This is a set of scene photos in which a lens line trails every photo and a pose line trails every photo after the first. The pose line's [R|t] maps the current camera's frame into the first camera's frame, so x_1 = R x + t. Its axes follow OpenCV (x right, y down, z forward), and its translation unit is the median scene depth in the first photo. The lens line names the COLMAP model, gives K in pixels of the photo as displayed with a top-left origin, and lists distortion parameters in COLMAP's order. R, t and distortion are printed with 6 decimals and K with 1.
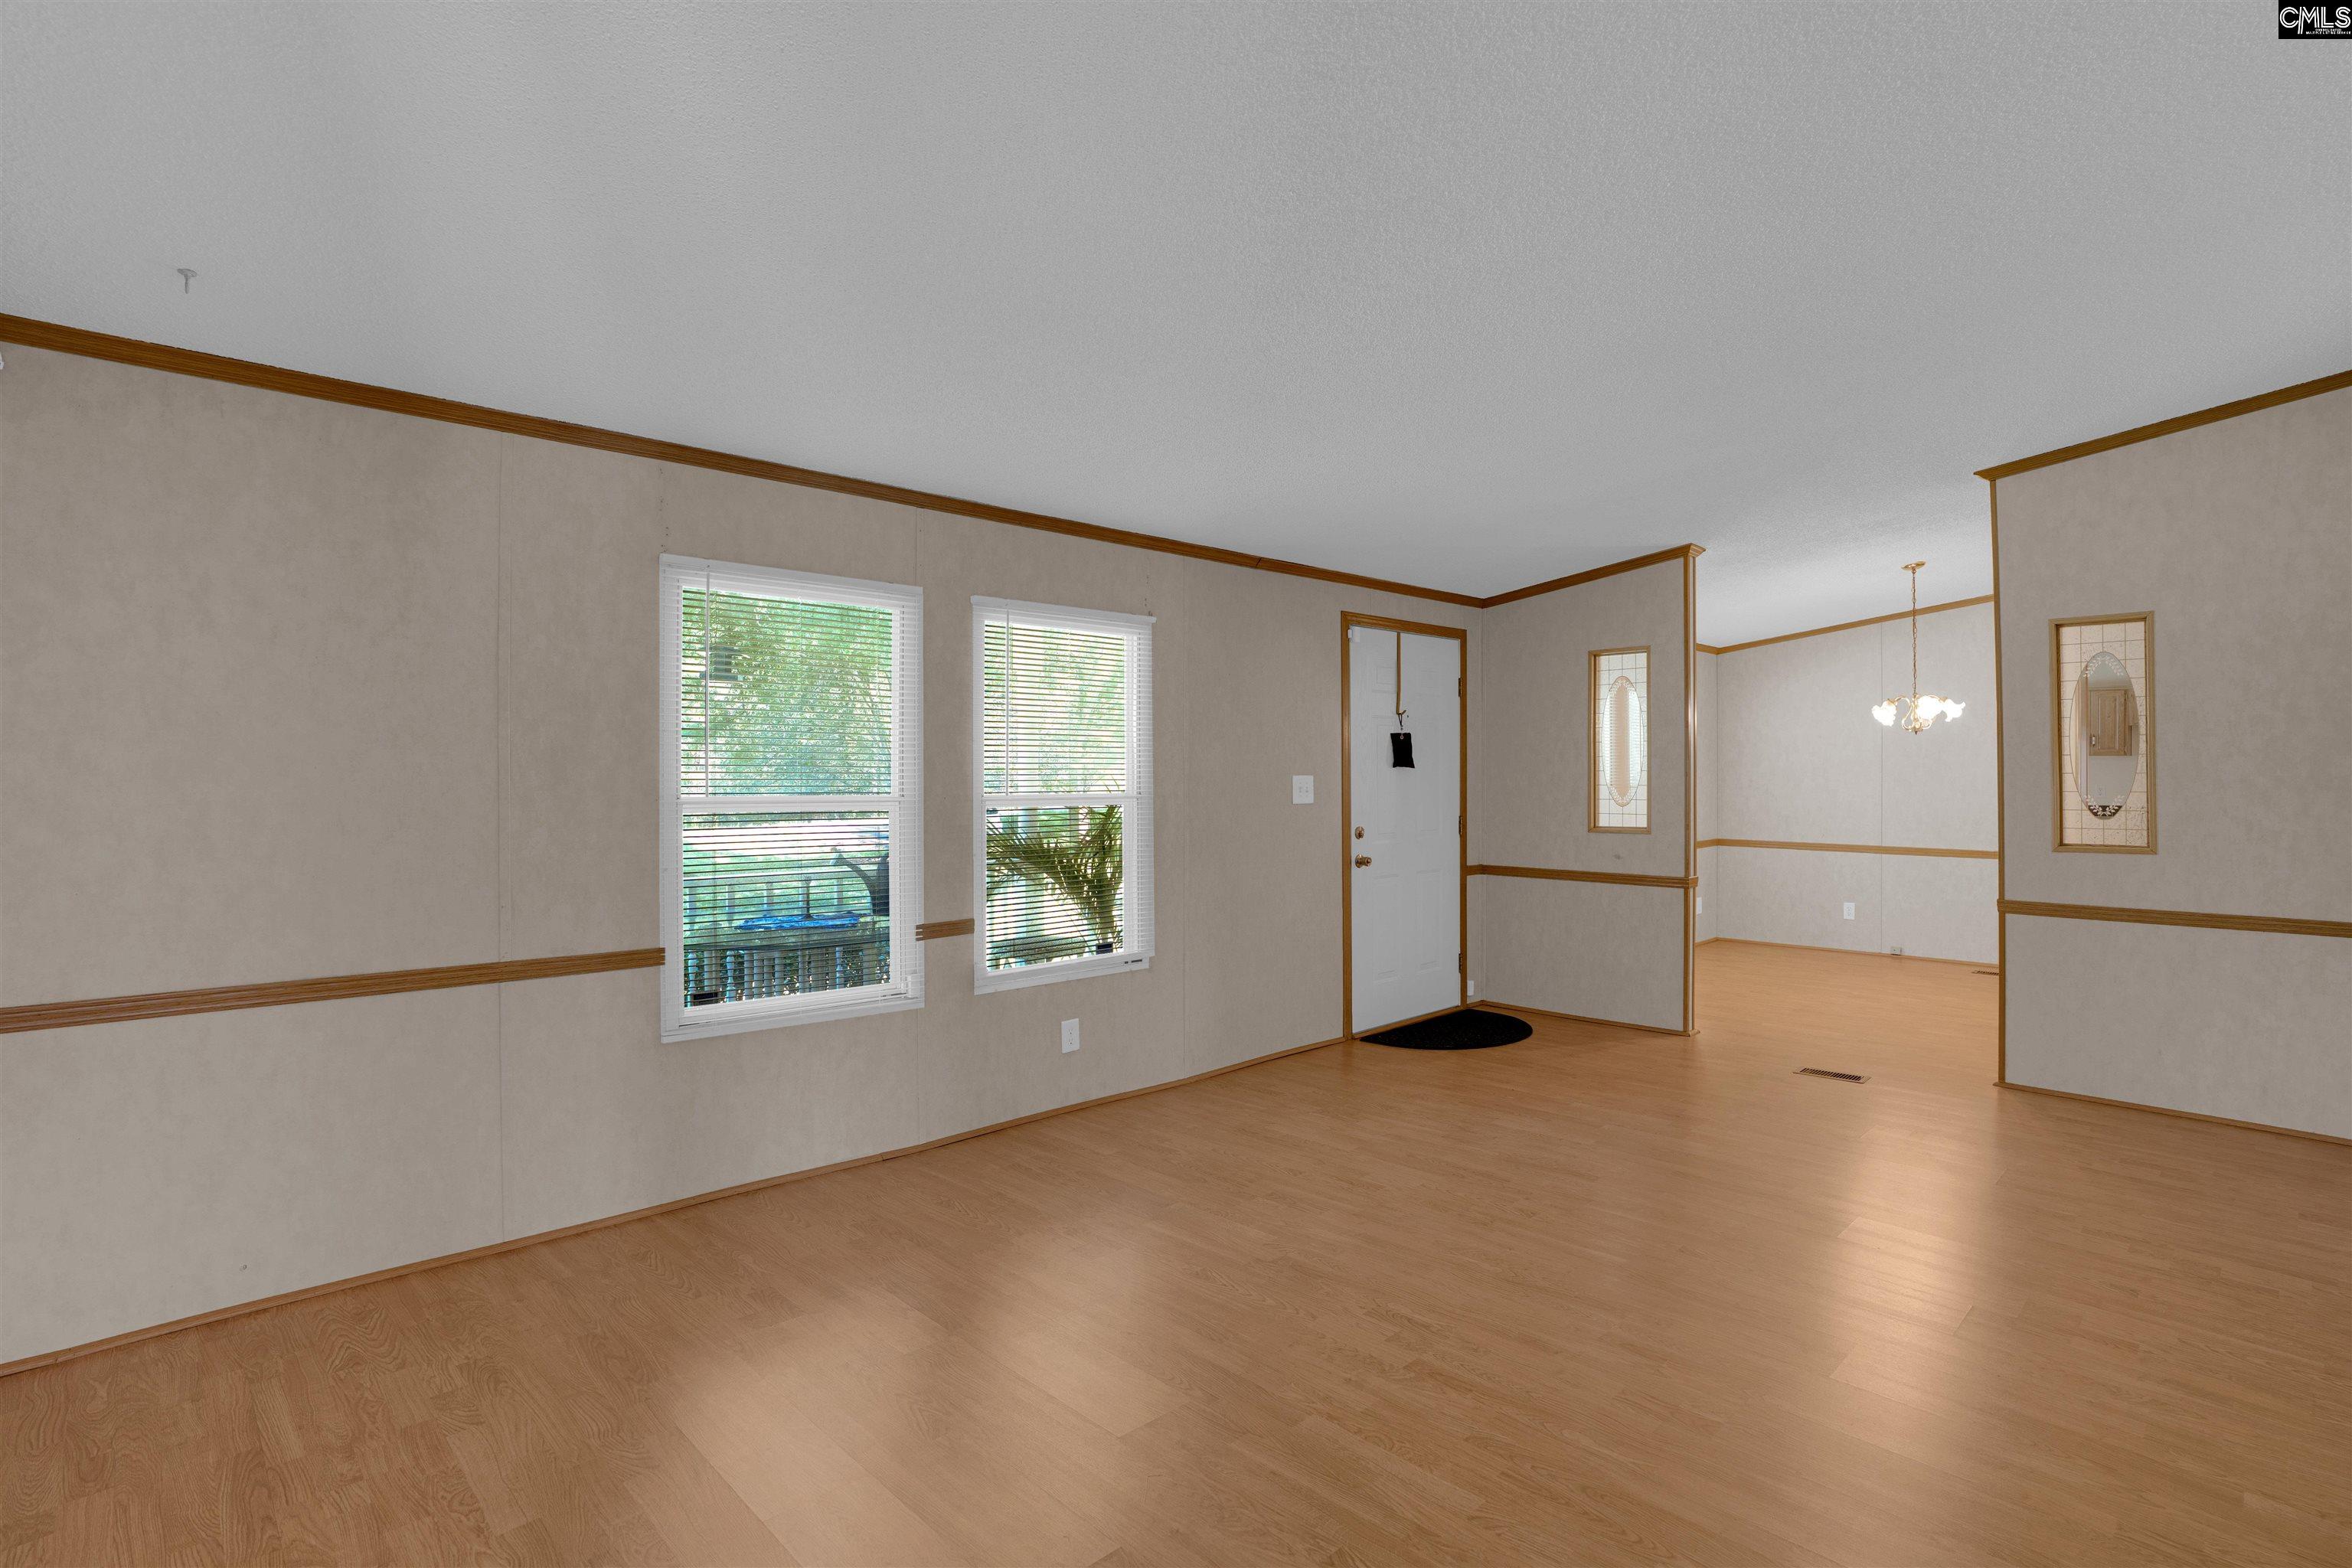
lens RADIAL K [[1114.8, 0, 1289.8], [0, 1114.8, 770.4], [0, 0, 1]] dist [-0.030000, 0.000050]
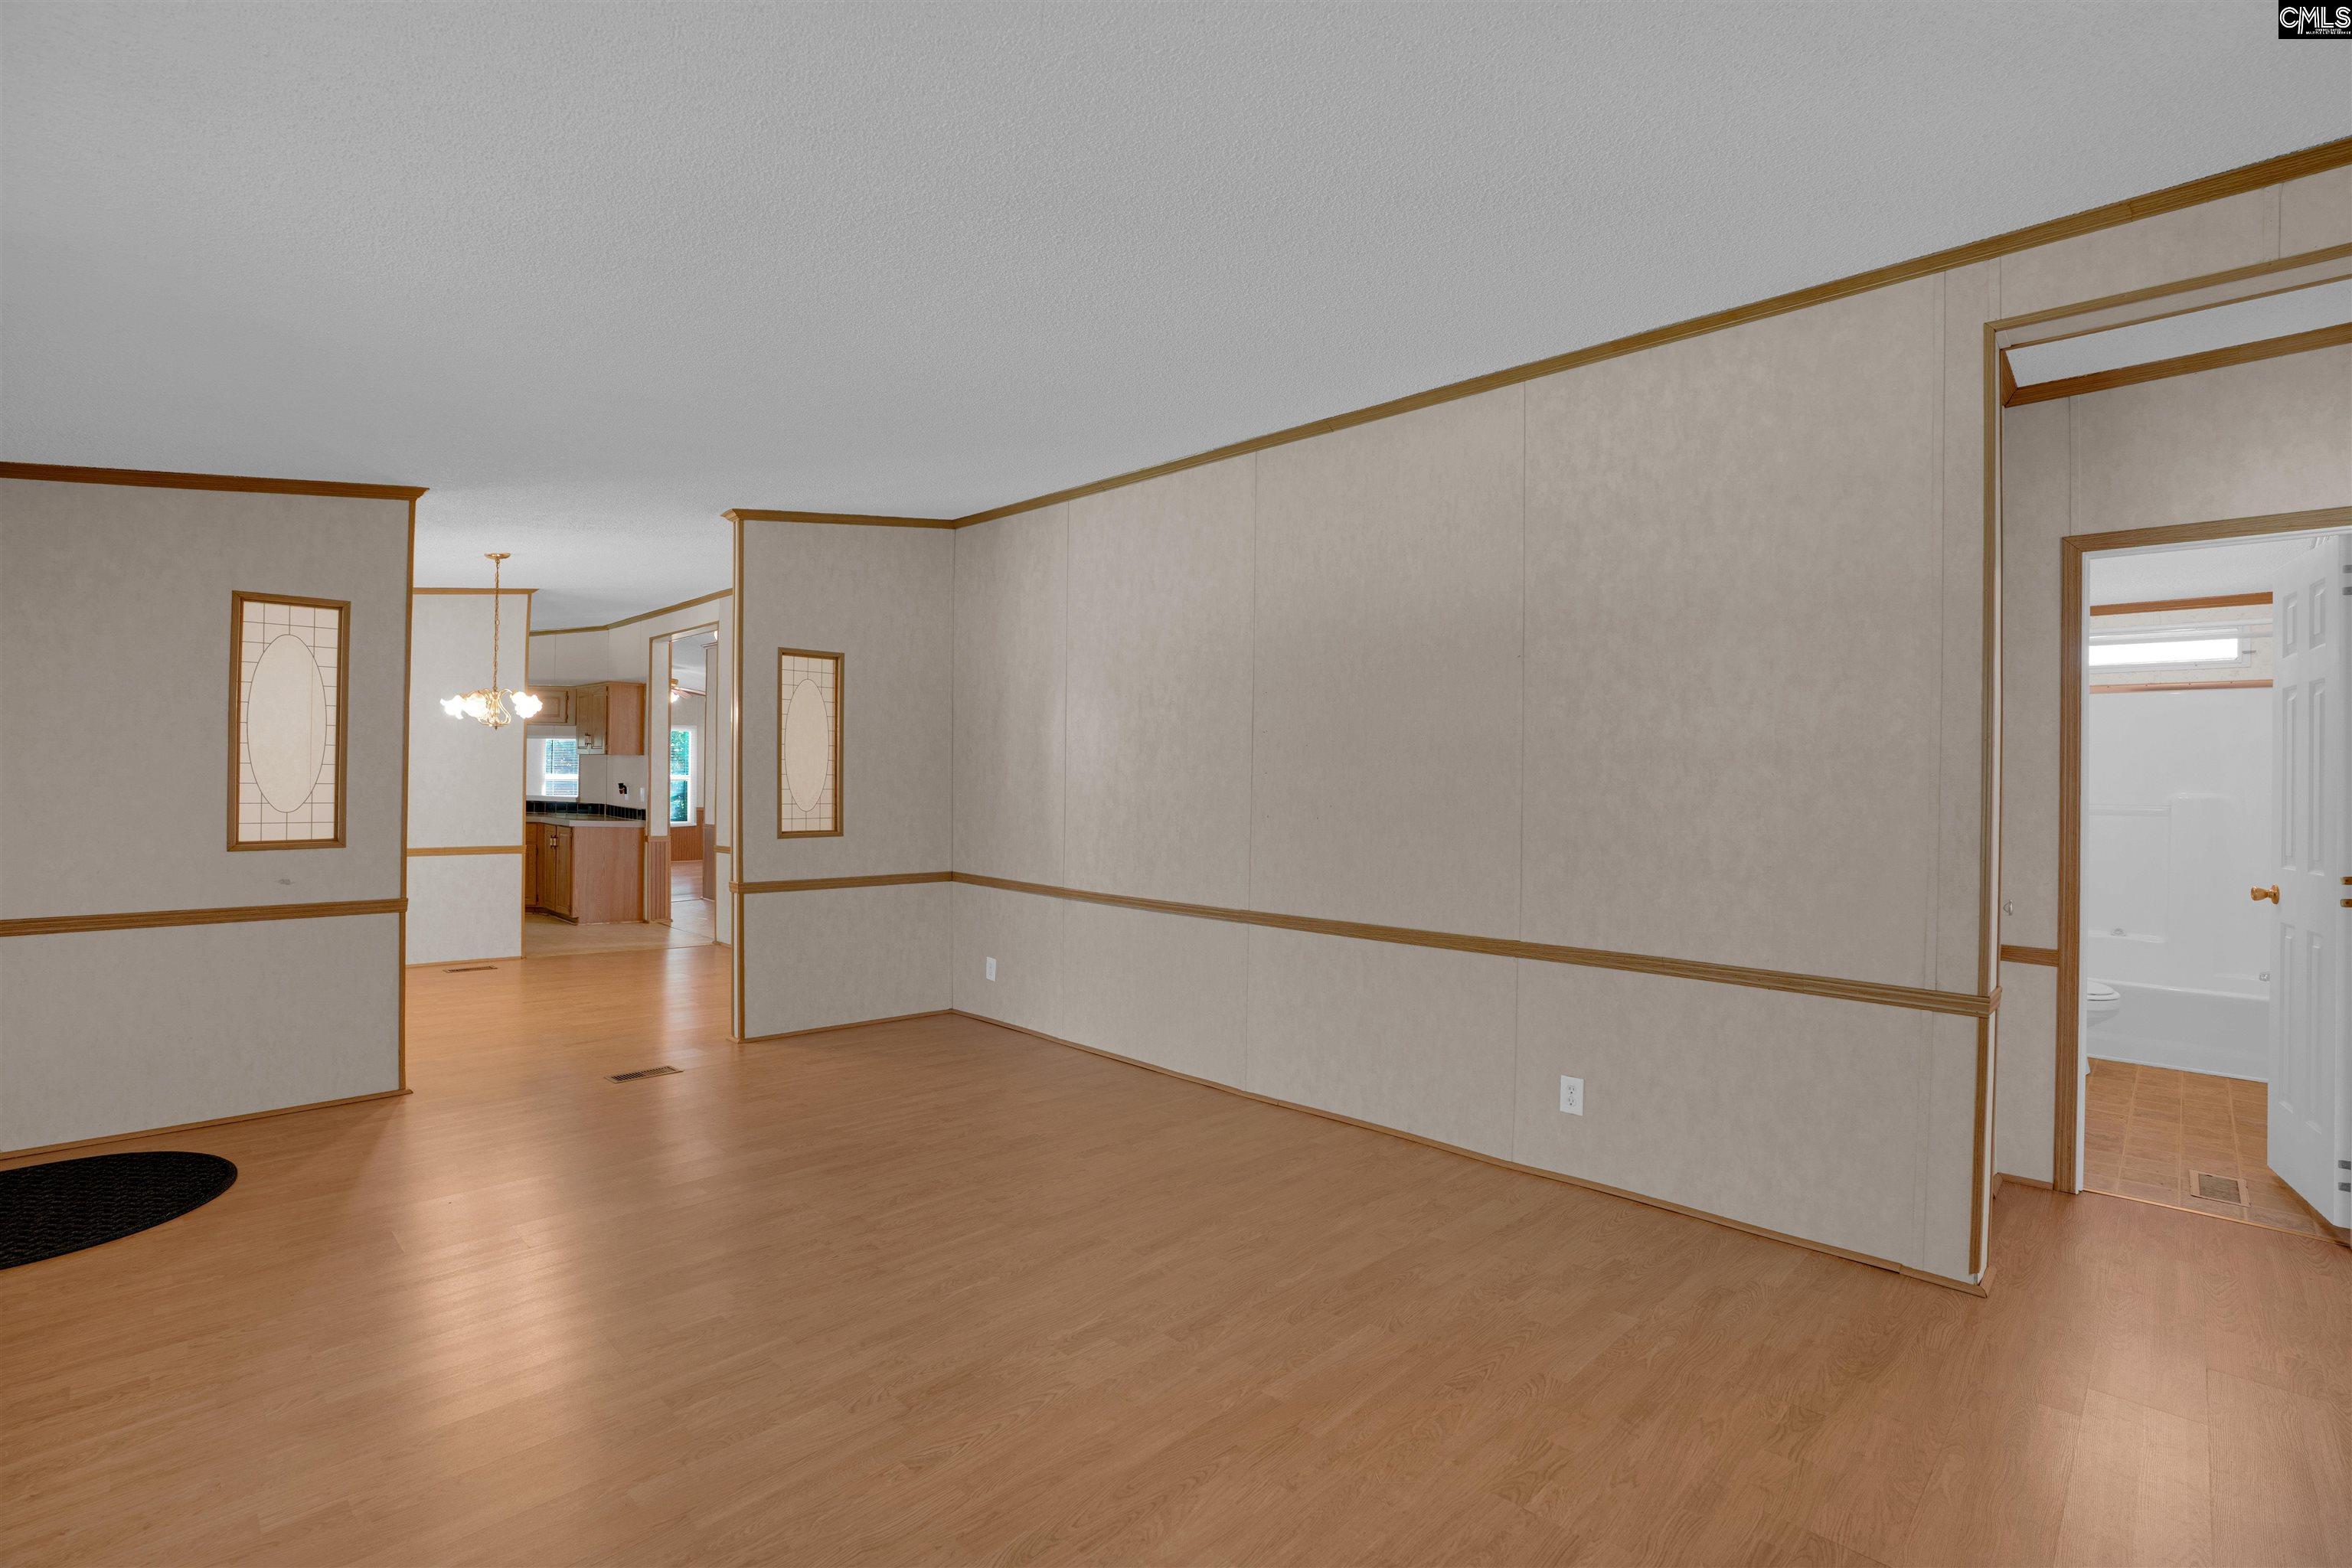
lens RADIAL K [[1101.2, 0, 1171.2], [0, 1101.2, 777.9], [0, 0, 1]] dist [-0.074165, 0.028970]
pose [[0.029005, 0.003396, 0.999573, -0.530663], [-0.017729, 0.999839, -0.002883, 0.002483], [-0.999422, -0.017637, 0.029061, 0.560827]]
